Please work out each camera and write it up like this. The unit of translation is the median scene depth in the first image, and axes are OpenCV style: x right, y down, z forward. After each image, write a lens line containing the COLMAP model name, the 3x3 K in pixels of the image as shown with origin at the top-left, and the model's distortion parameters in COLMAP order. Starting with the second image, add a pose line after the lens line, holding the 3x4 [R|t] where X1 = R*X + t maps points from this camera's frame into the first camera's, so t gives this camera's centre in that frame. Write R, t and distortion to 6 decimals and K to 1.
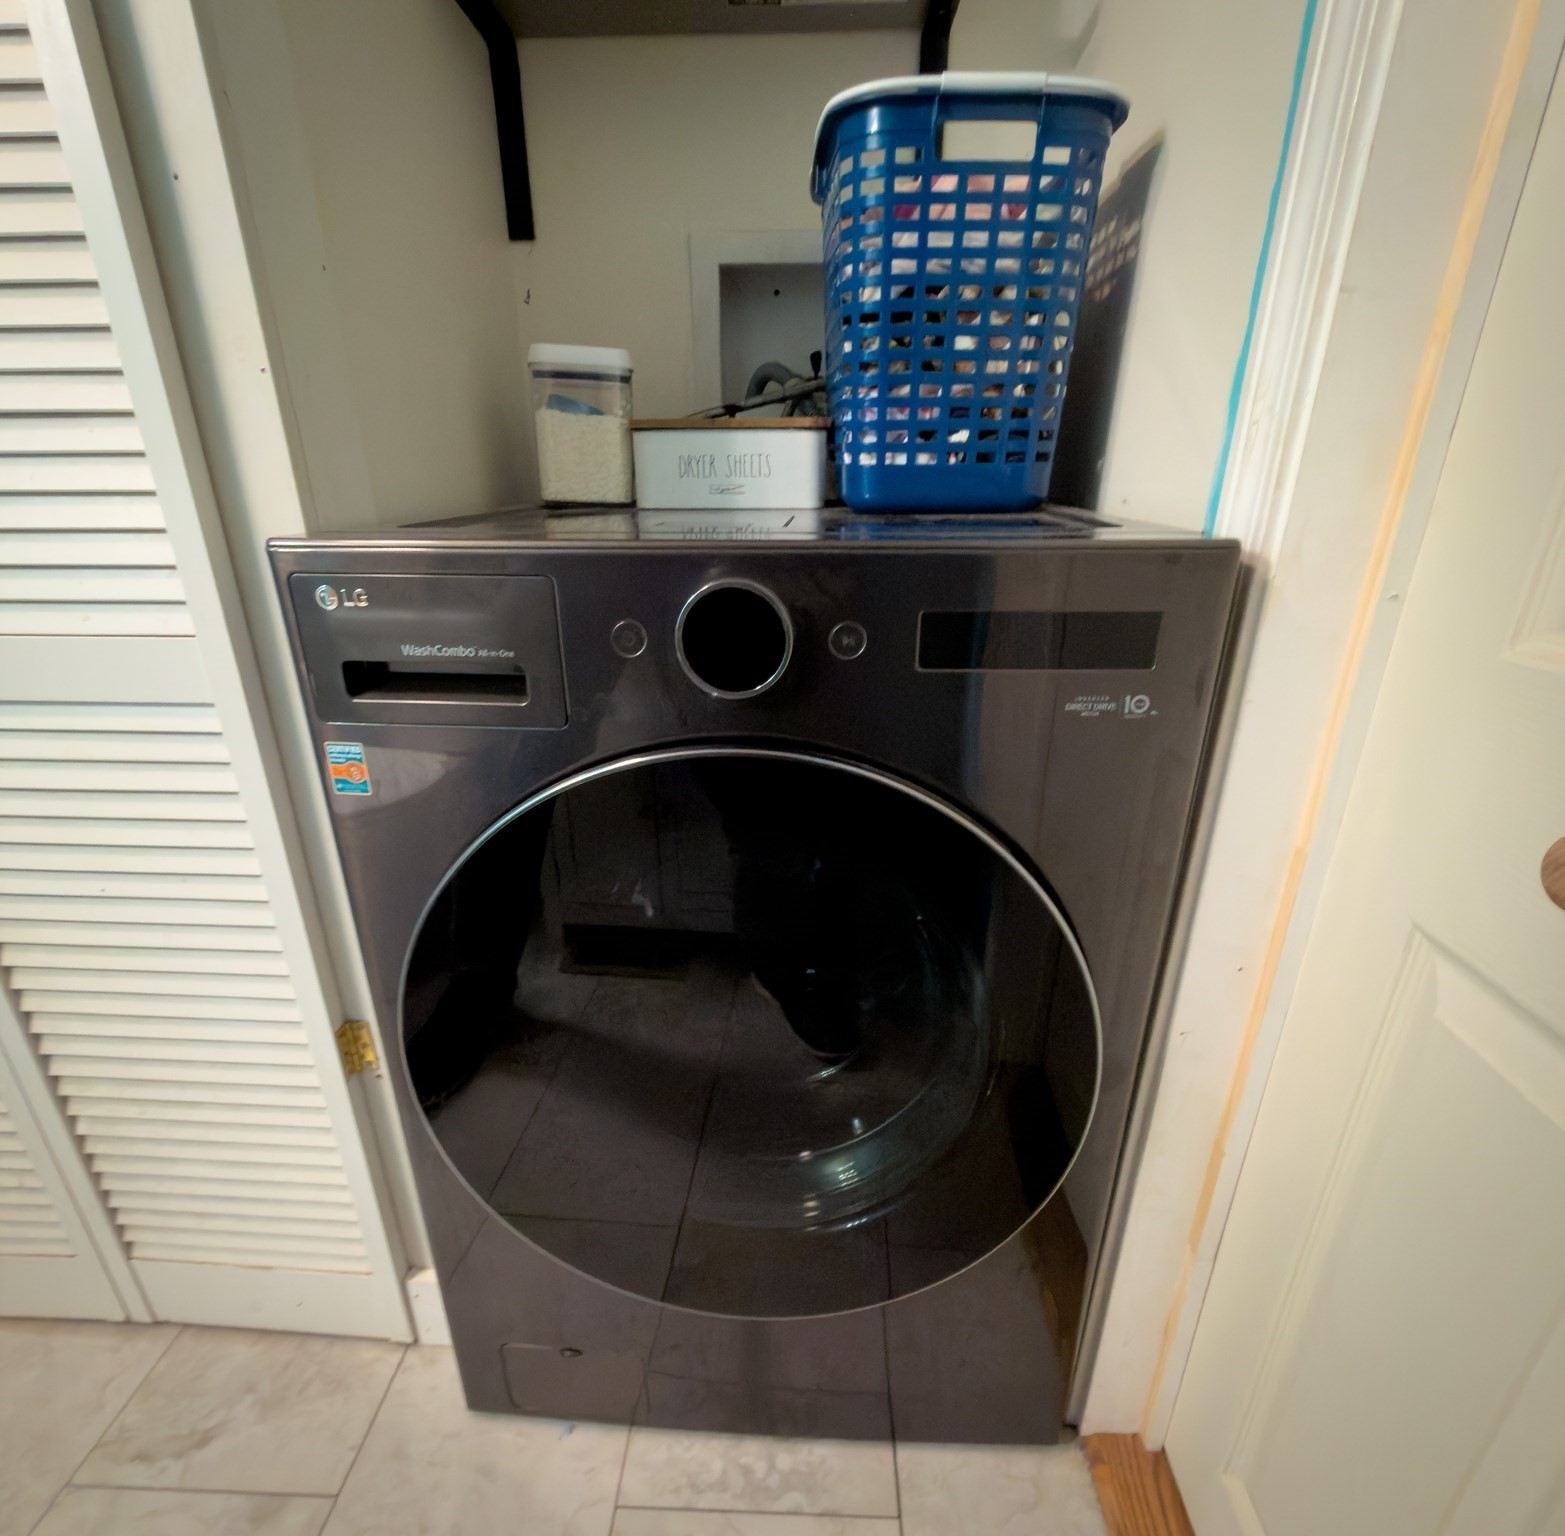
lens RADIAL K [[830.9, 0, 781.9], [0, 830.9, 823.8], [0, 0, 1]] dist [0.000460, 0.000176]
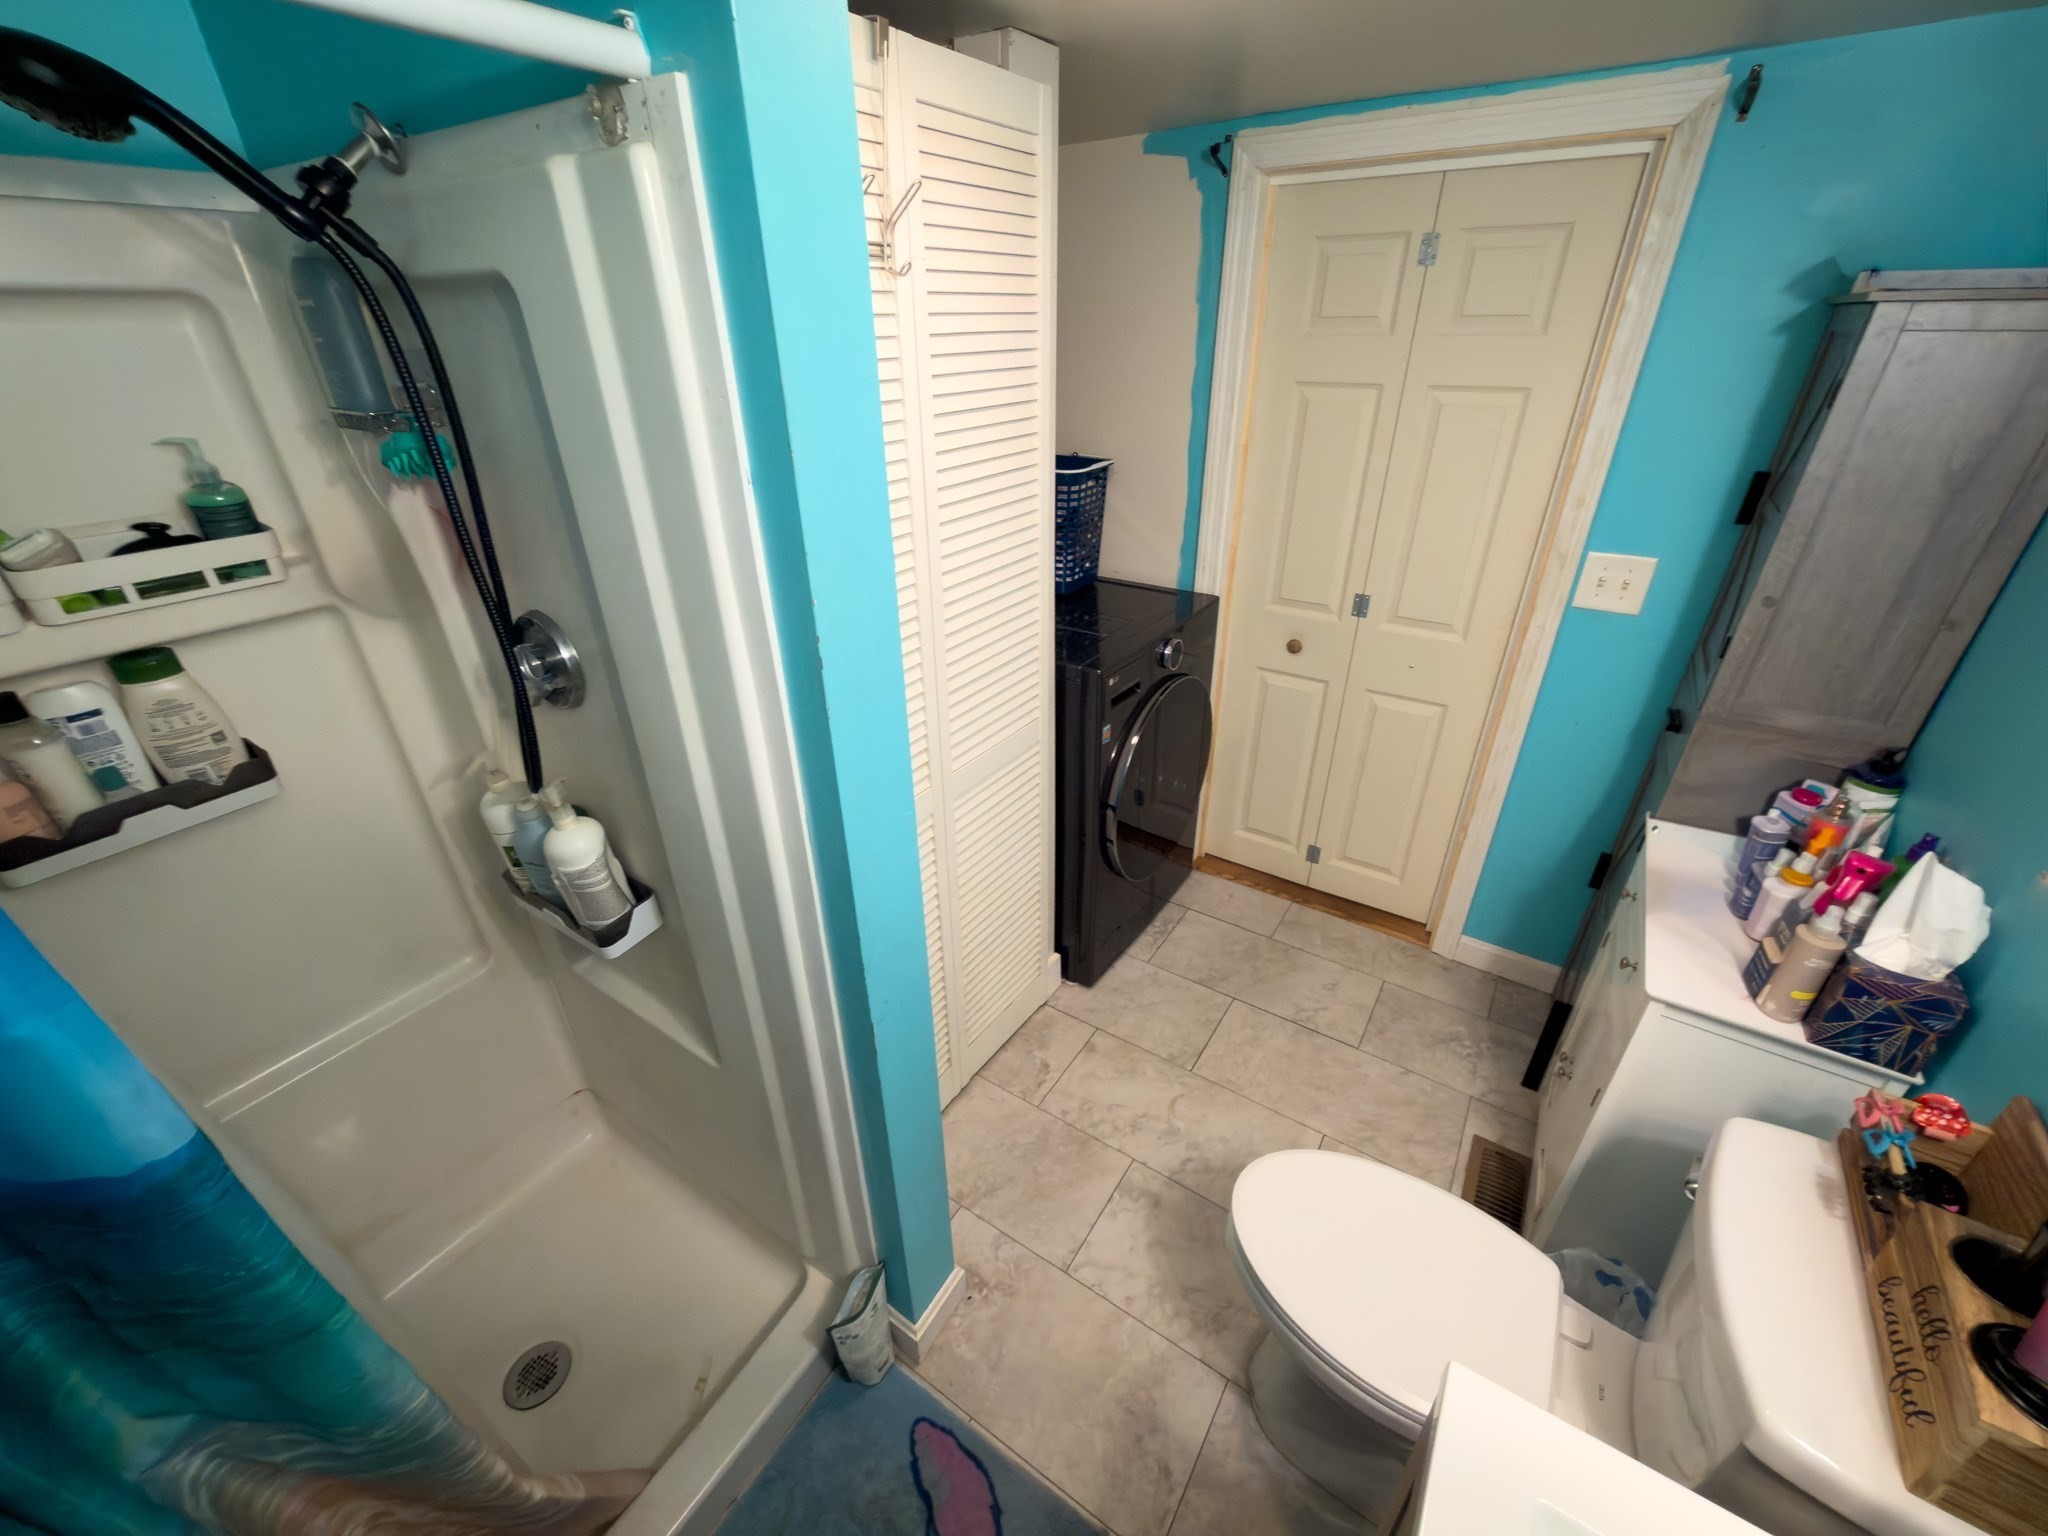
lens RADIAL K [[815.0, 0, 1024.0], [0, 815.0, 768.0], [0, 0, 1]] dist [0.002151, 0.000106]
pose [[0.523148, -0.413405, 0.745260, -2.246805], [0.348534, 0.901781, 0.255570, -0.623666], [-0.777714, 0.126047, 0.615851, -0.452171]]
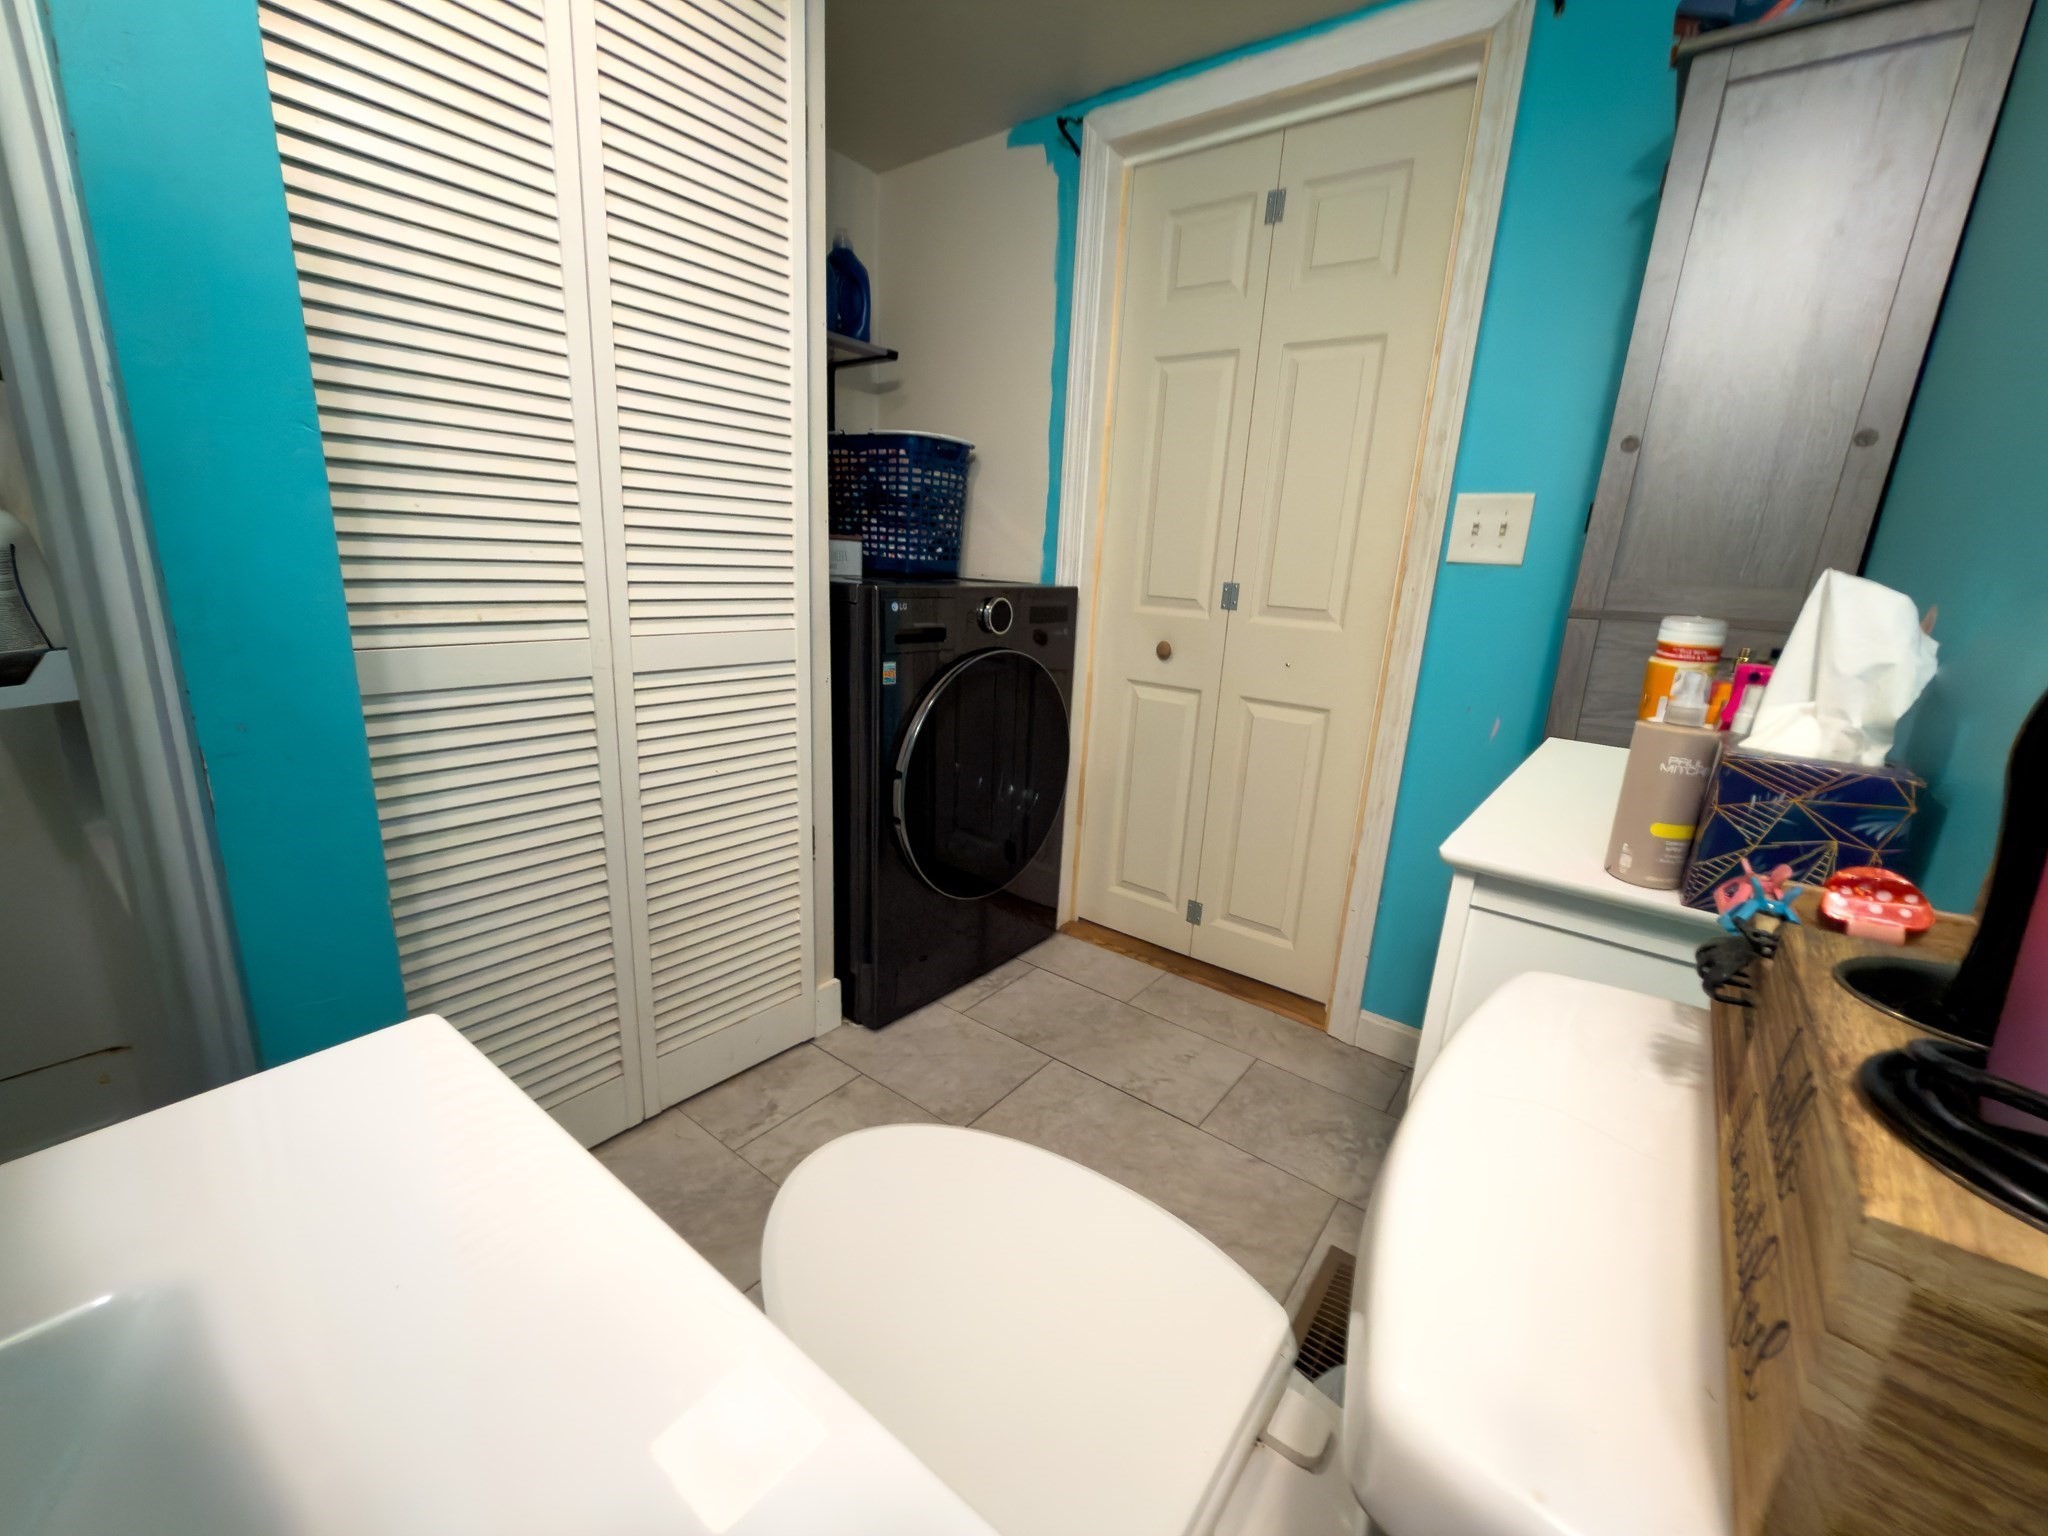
lens RADIAL K [[814.1, 0, 1024.0], [0, 814.1, 768.0], [0, 0, 1]] dist [-0.000194, 0.000147]
pose [[0.578681, -0.173363, 0.796915, -1.759293], [0.275274, 0.961321, 0.009238, 0.231697], [-0.767693, 0.214025, 0.604020, -0.580441]]
